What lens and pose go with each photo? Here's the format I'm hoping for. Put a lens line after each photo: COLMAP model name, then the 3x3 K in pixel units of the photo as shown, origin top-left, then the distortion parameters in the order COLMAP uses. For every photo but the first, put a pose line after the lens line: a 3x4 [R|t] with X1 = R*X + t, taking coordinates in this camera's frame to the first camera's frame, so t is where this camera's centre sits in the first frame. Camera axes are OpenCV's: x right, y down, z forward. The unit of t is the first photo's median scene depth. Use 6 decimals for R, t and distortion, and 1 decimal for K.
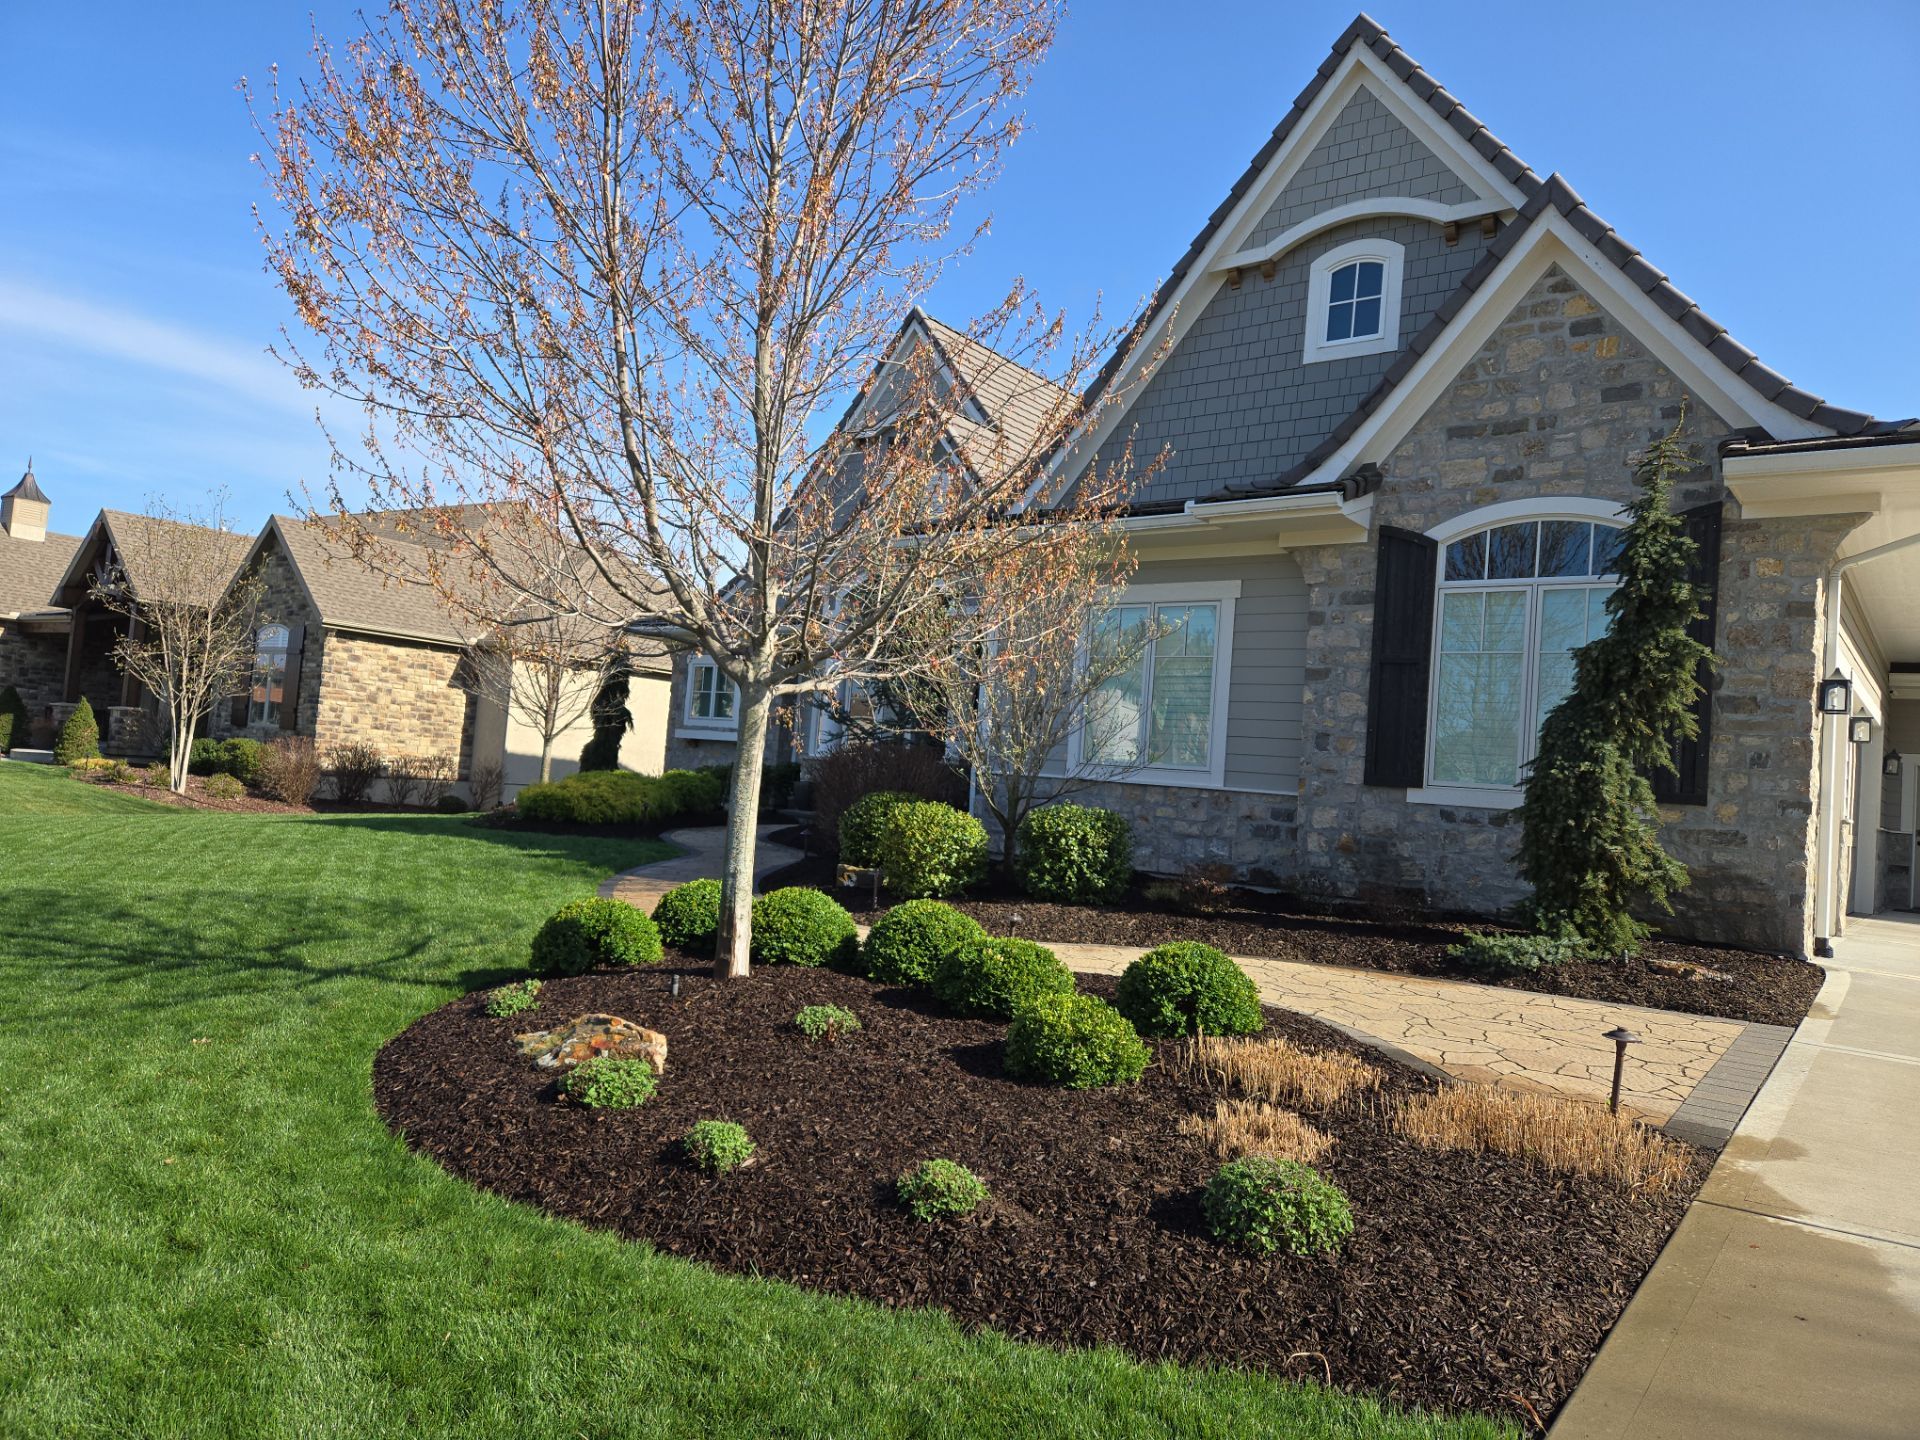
lens RADIAL K [[1266.6, 0, 964.8], [0, 1266.6, 714.8], [0, 0, 1]] dist [0.095726, -0.072172]
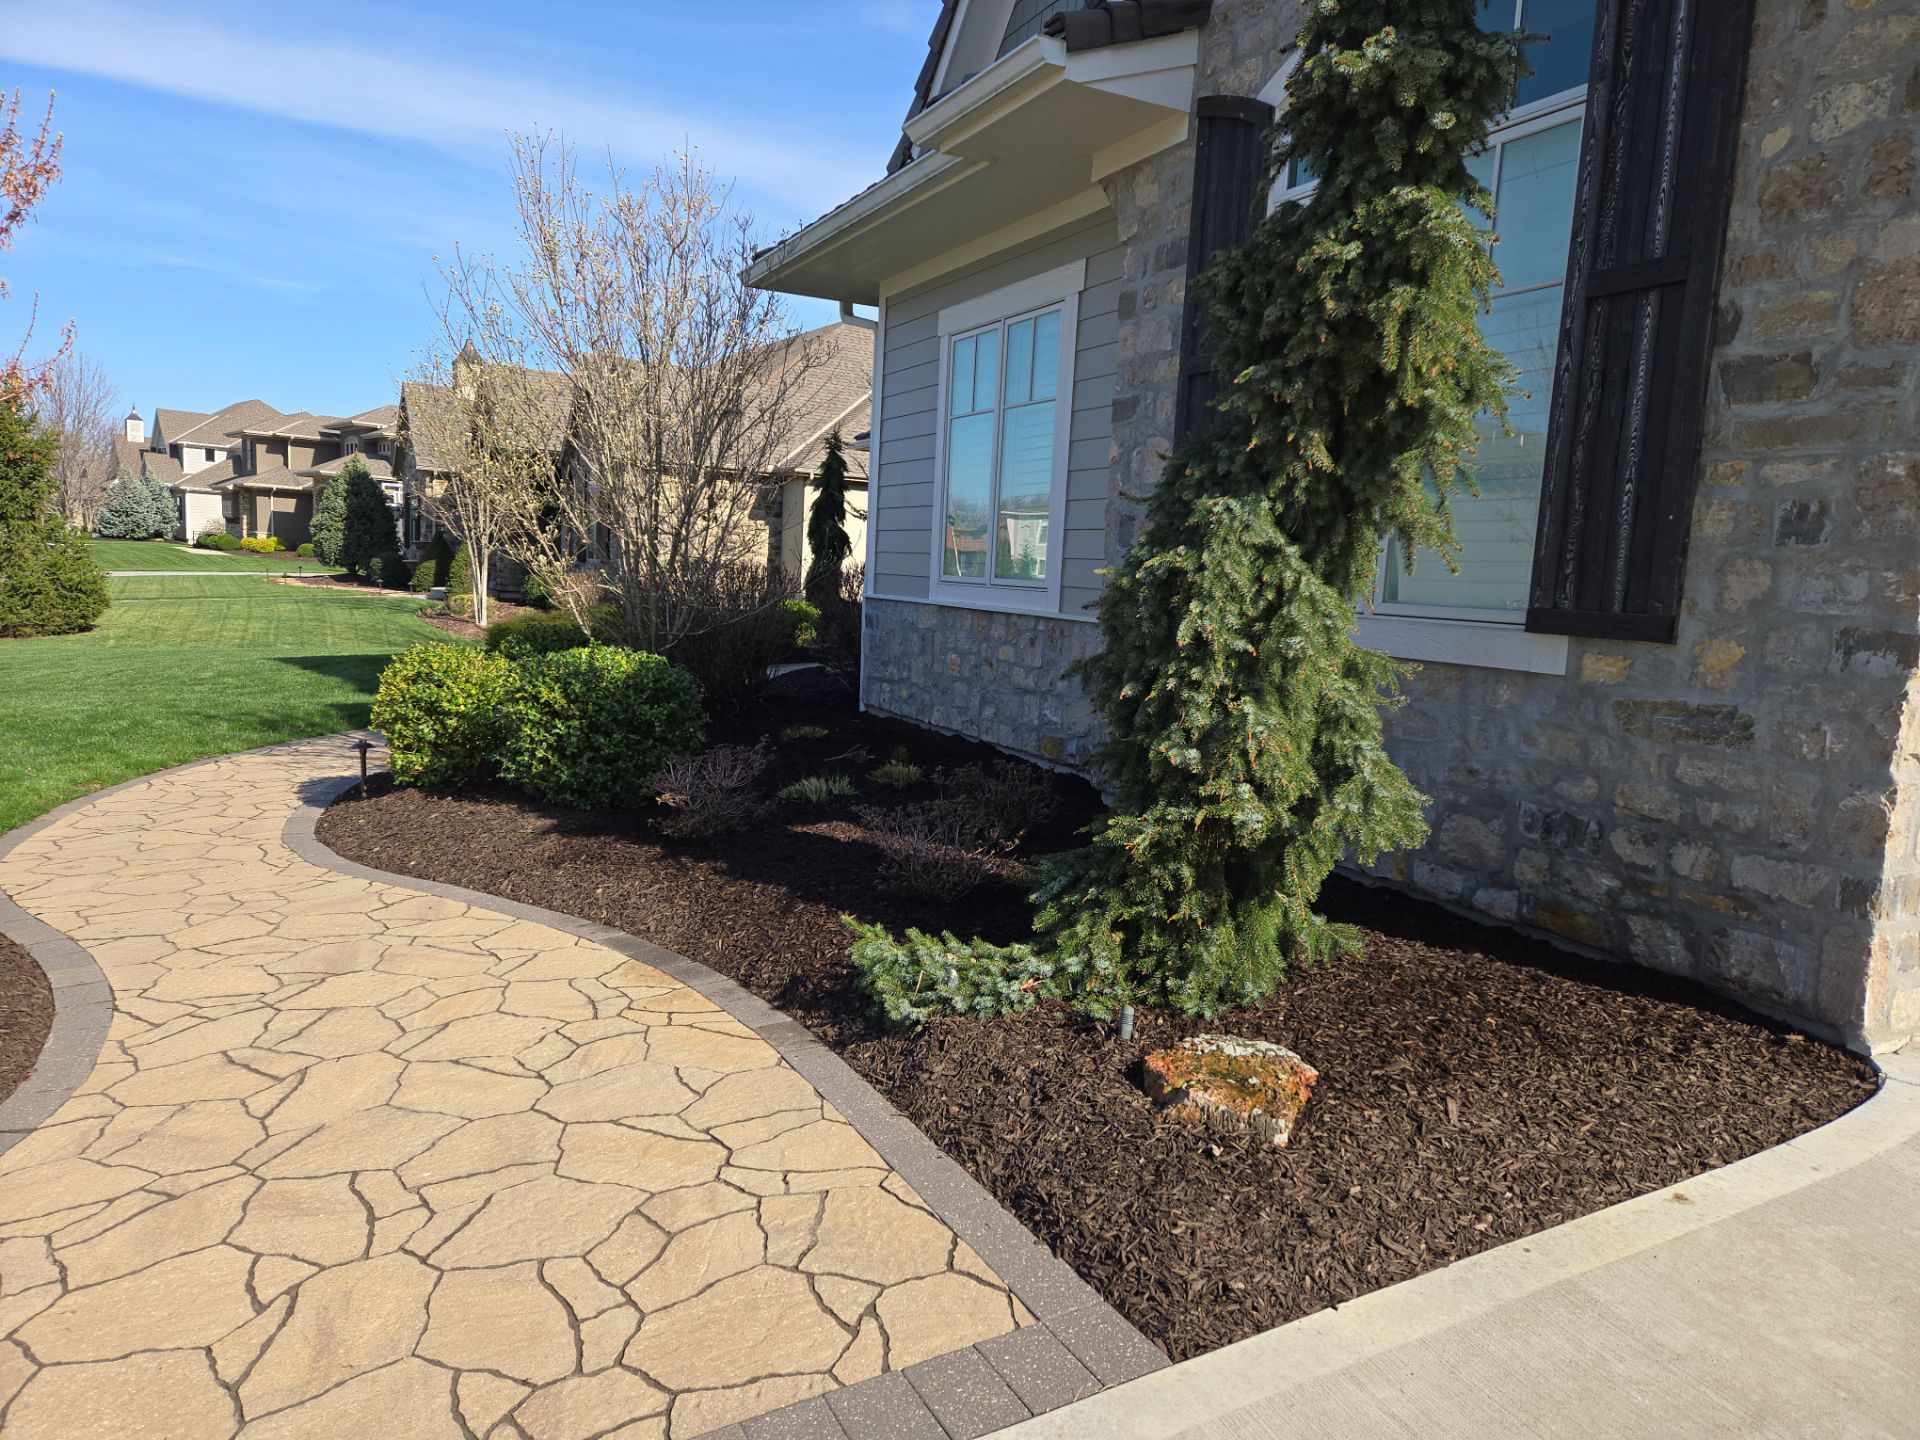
lens RADIAL K [[1266.6, 0, 964.8], [0, 1266.6, 714.8], [0, 0, 1]] dist [0.095726, -0.072172]
pose [[0.905451, 0.020768, -0.423941, 0.429565], [0.037091, 0.991110, 0.127771, 0.025560], [0.422826, -0.131415, 0.896632, 0.427444]]
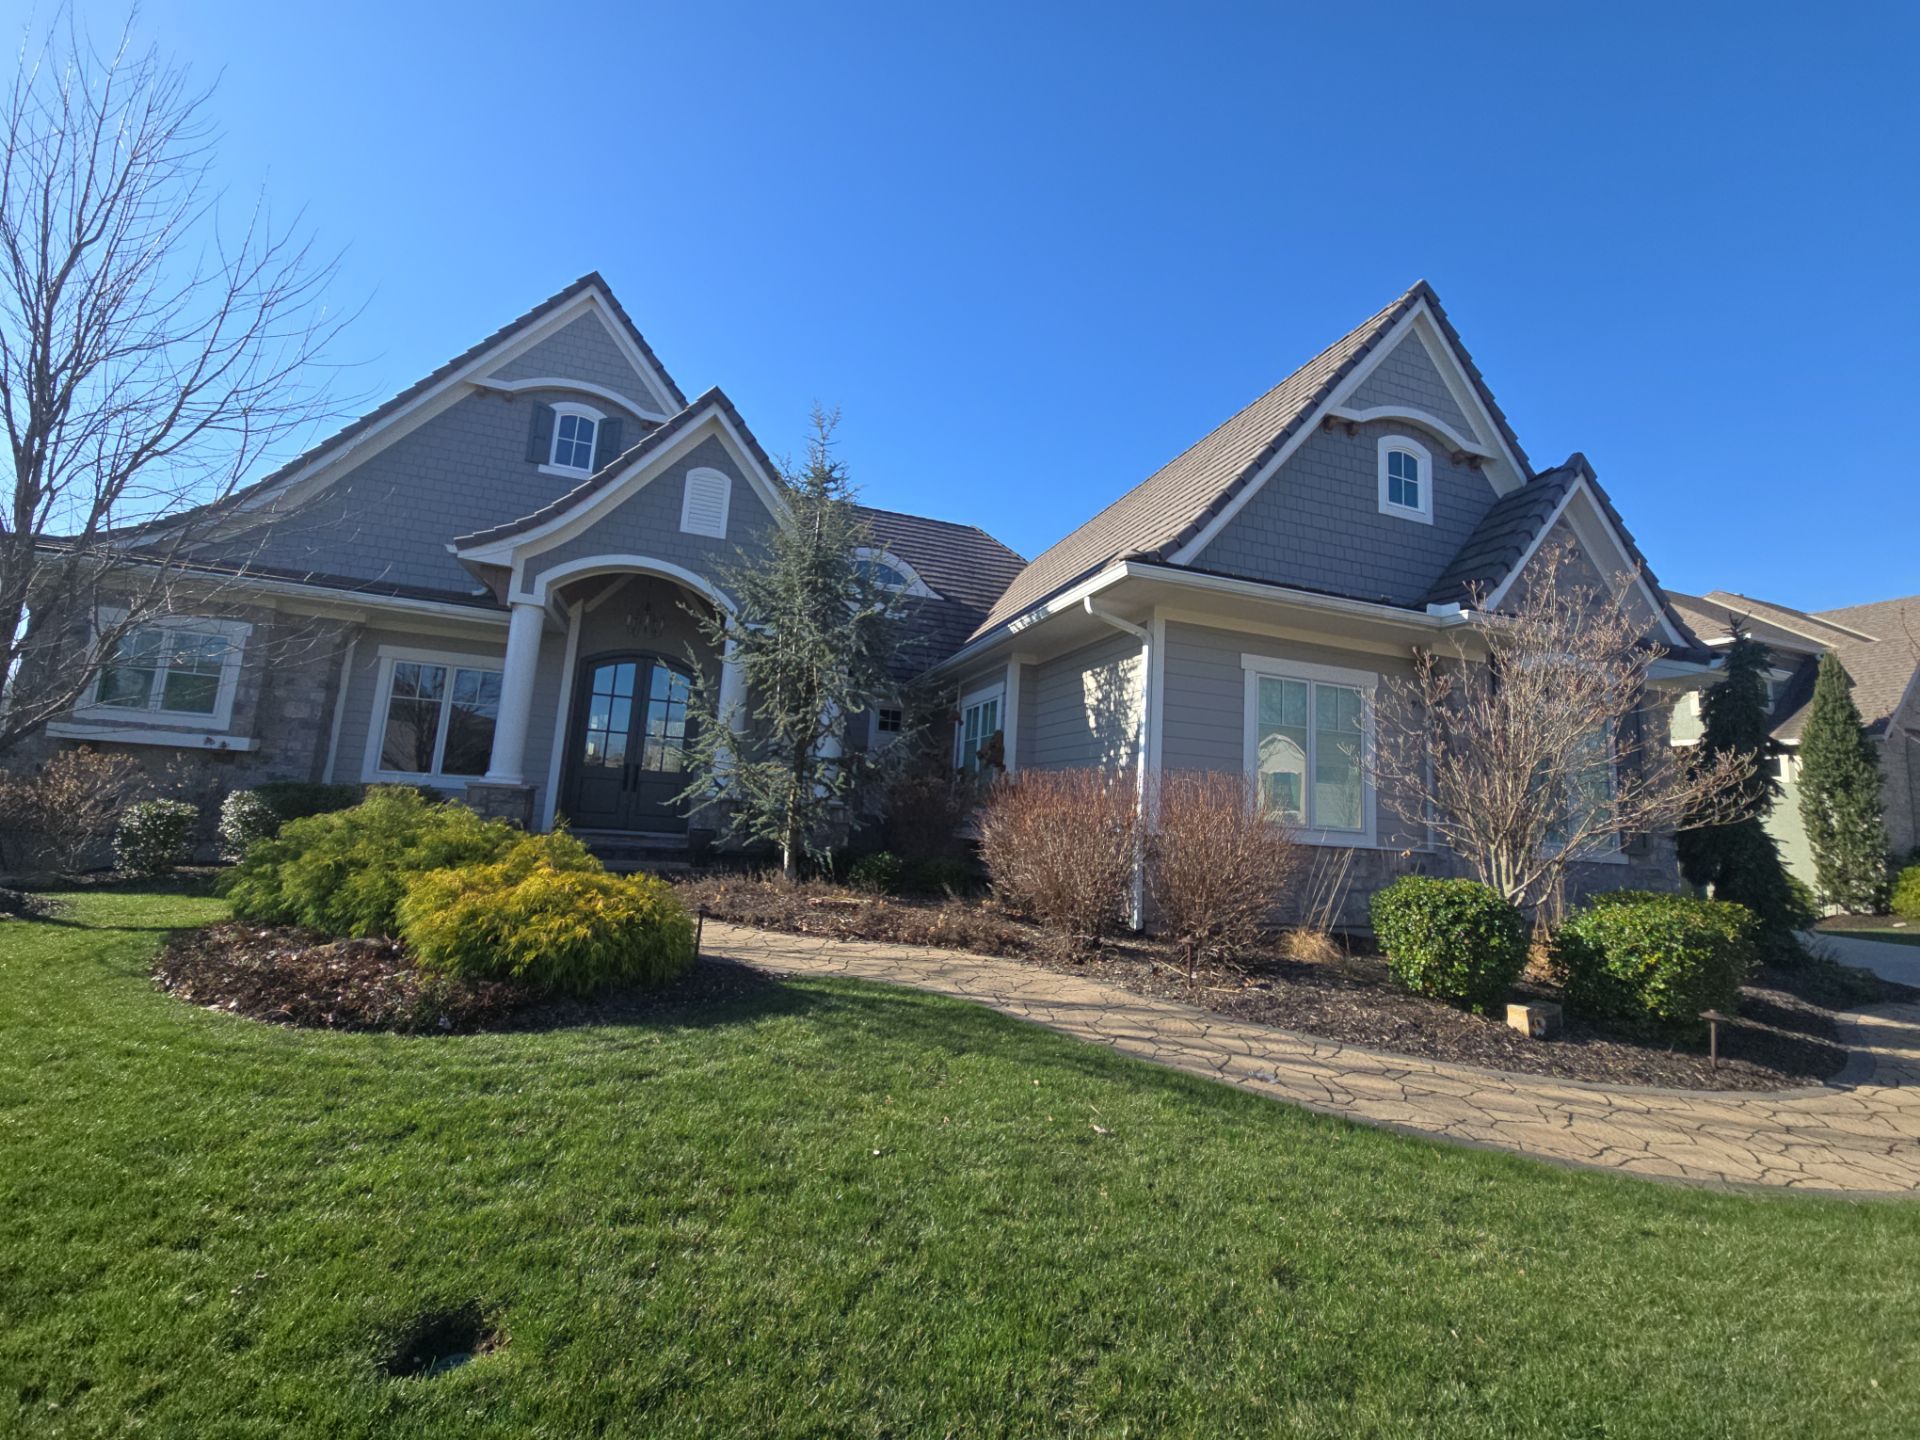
lens RADIAL K [[763.7, 0, 959.1], [0, 763.7, 706.8], [0, 0, 1]] dist [0.007709, 0.000008]
pose [[0.557405, 0.075068, 0.826840, -0.613772], [-0.063554, 0.996840, -0.047657, -0.014041], [-0.827805, -0.025985, 0.560414, 0.936175]]
